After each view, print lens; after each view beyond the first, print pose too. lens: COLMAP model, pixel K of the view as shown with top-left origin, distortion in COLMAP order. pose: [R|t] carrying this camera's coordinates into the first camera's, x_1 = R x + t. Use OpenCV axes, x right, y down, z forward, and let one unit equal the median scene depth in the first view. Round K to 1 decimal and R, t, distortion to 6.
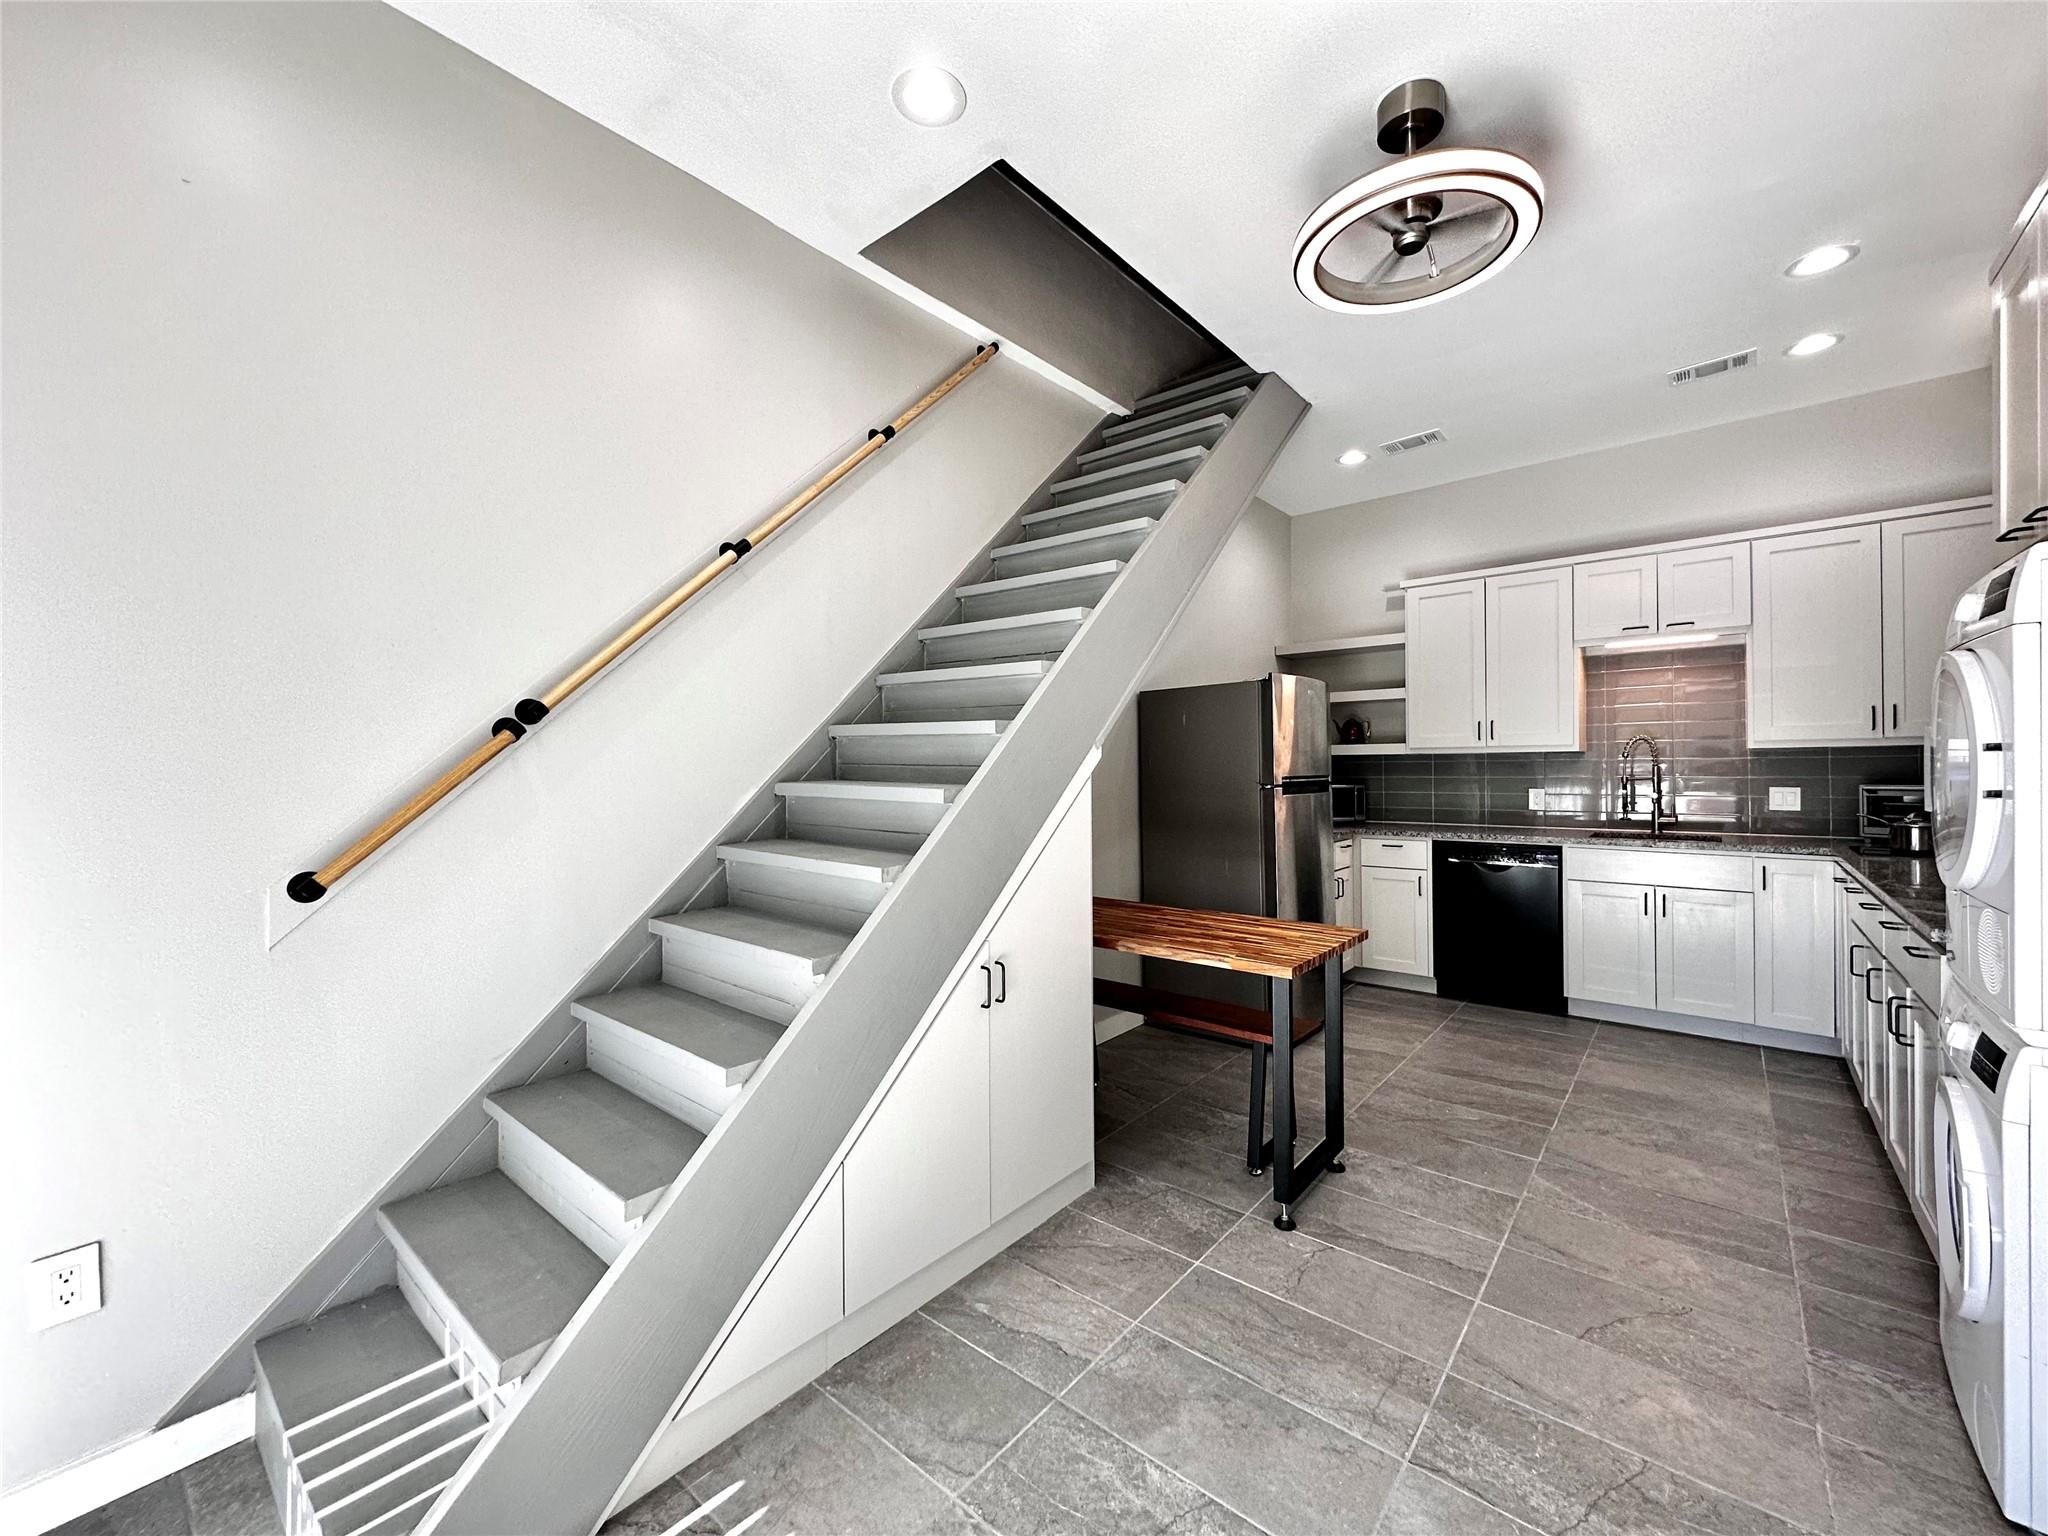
lens RADIAL K [[814.4, 0, 1024.0], [0, 814.4, 768.0], [0, 0, 1]] dist [-0.003207, -0.000032]
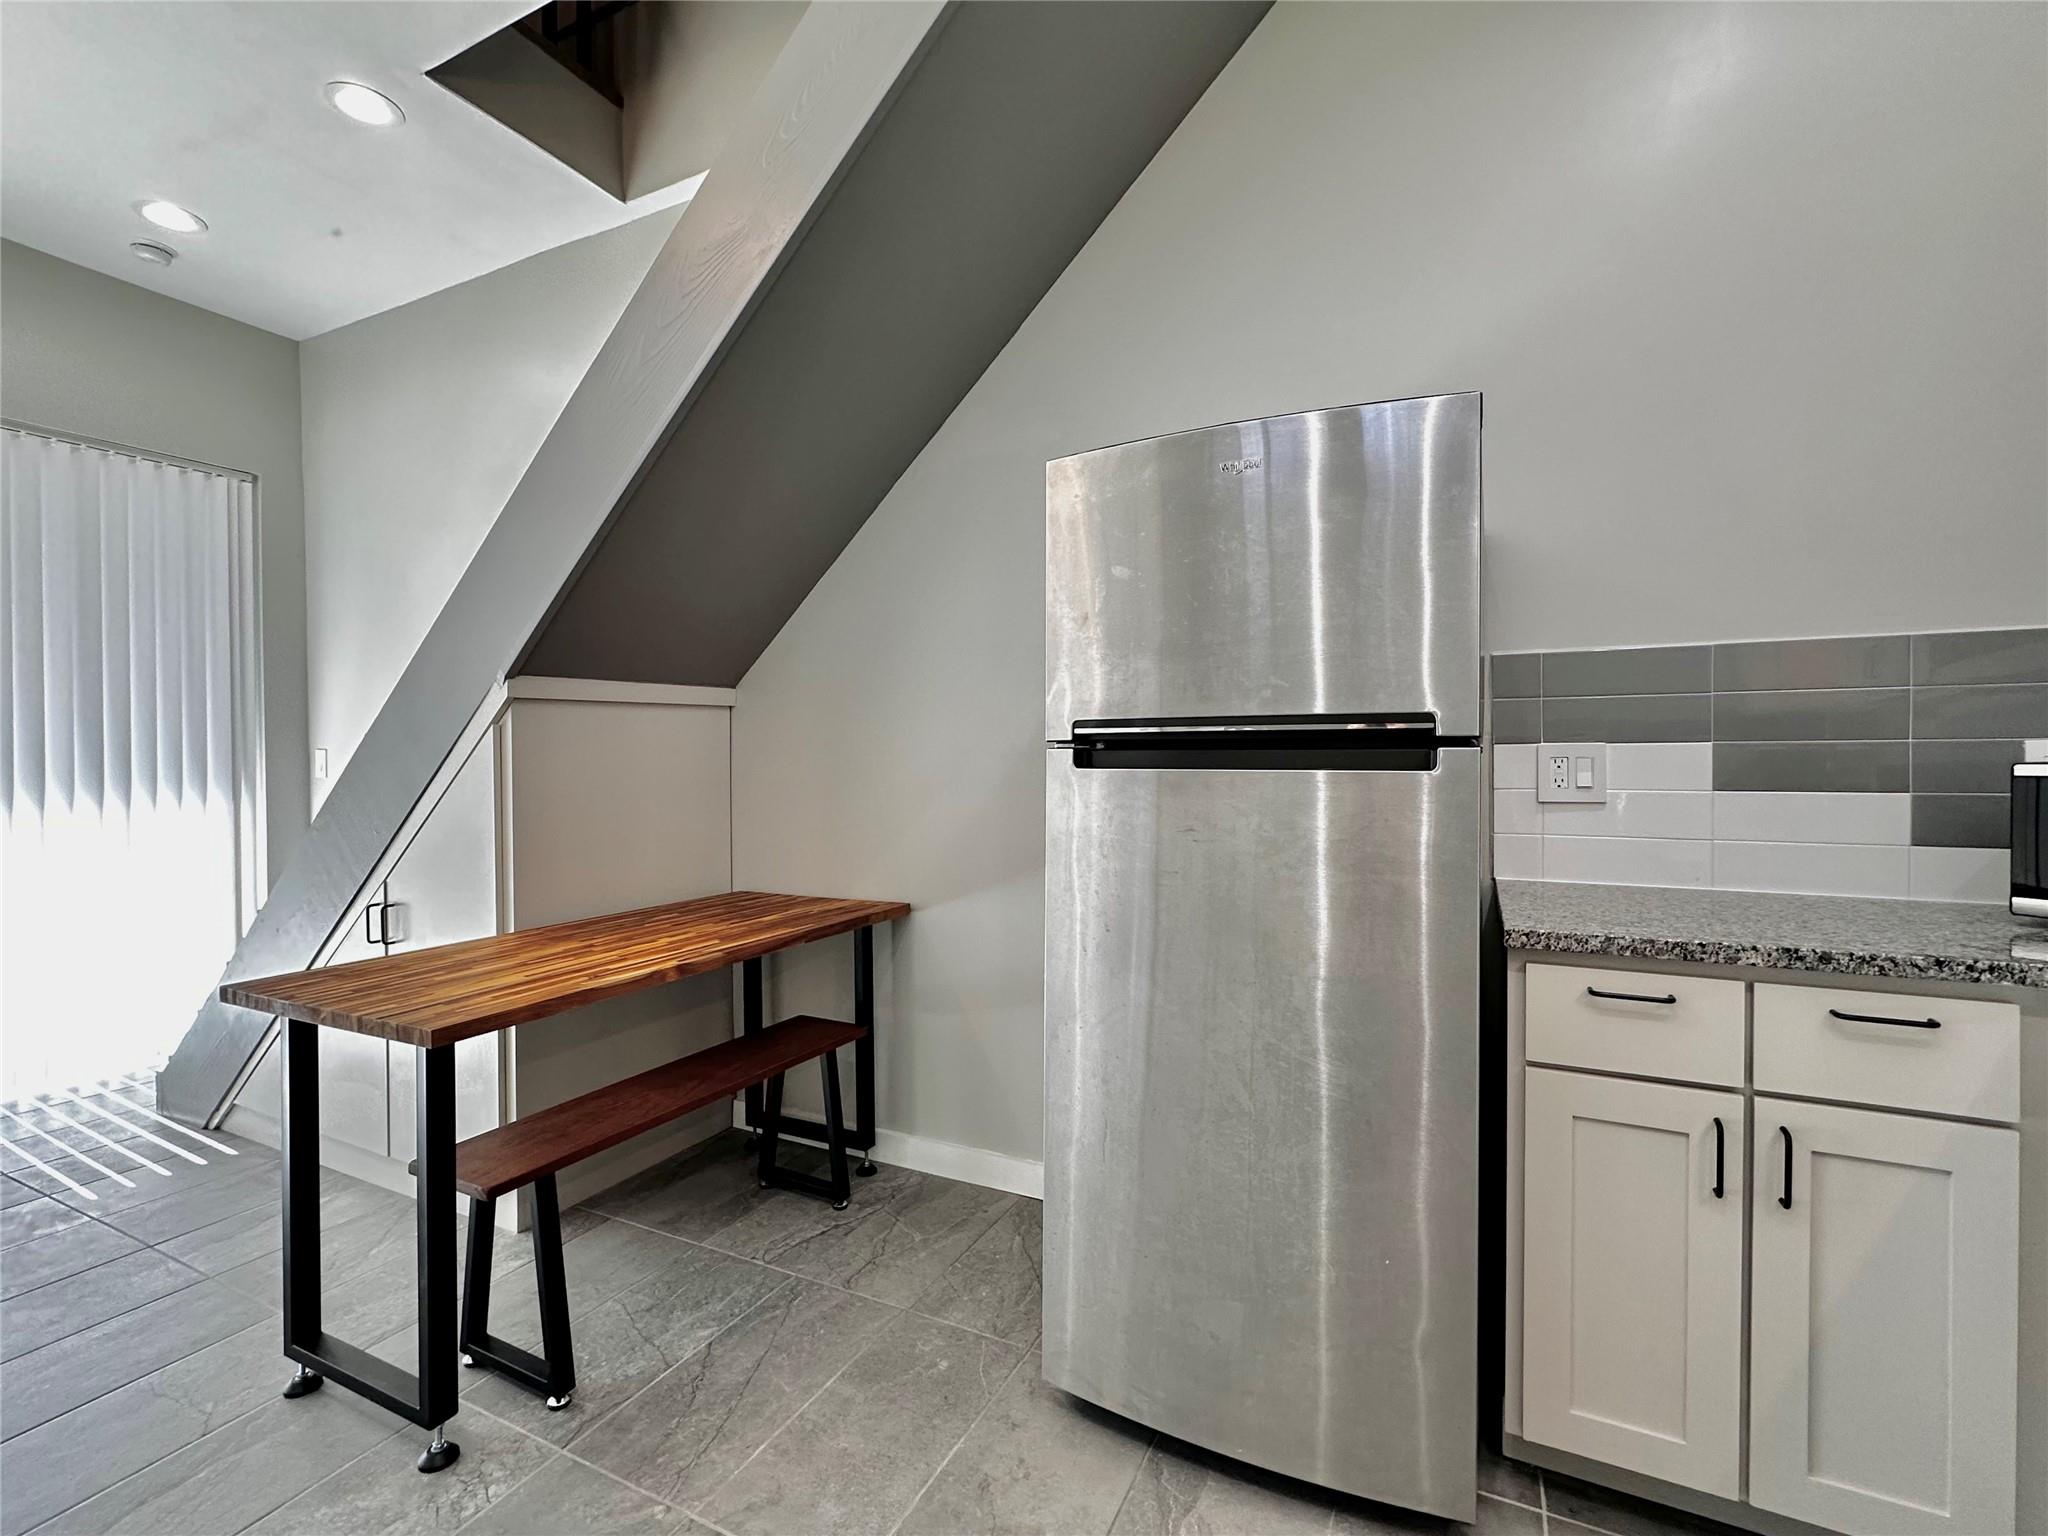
lens RADIAL K [[914.5, 0, 1024.0], [0, 914.5, 768.0], [0, 0, 1]] dist [-0.001290, -0.000025]
pose [[0.246152, 0.020224, -0.969020, 0.702770], [-0.002701, 0.999793, 0.020180, 0.023749], [0.969227, -0.002350, 0.246156, 0.830519]]
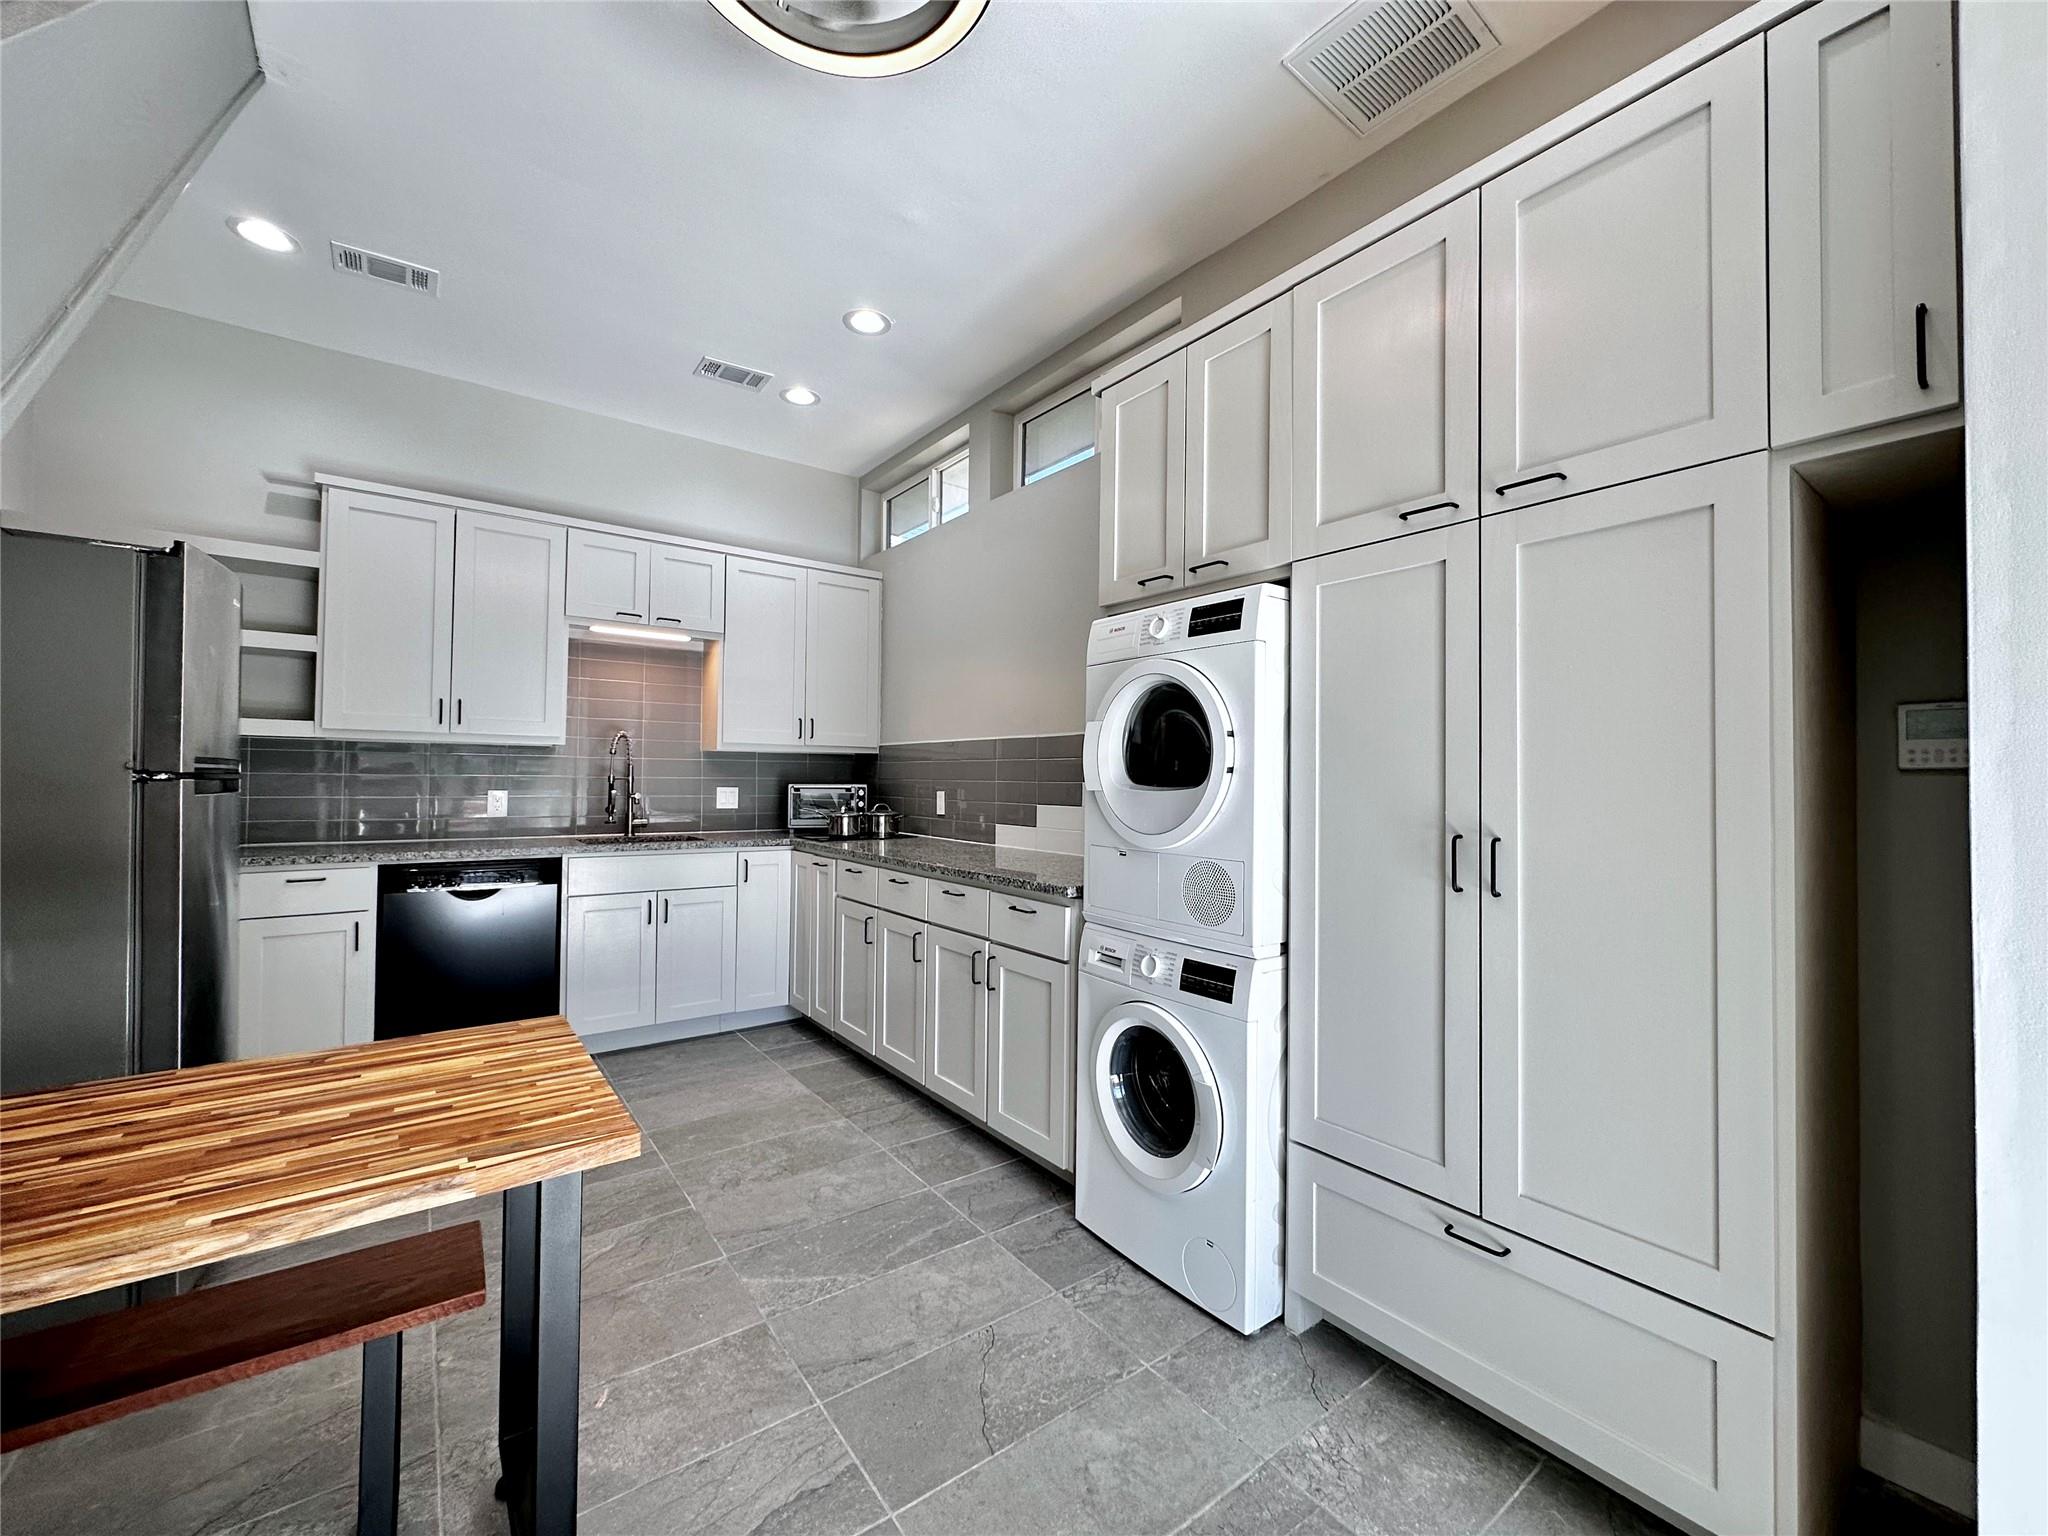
lens RADIAL K [[814.4, 0, 1024.0], [0, 814.4, 768.0], [0, 0, 1]] dist [-0.003207, -0.000032]
pose [[0.218033, 0.029838, 0.975485, -0.050831], [-0.009633, 0.999550, -0.028421, 0.025630], [-0.975894, -0.003200, 0.218222, 0.383240]]
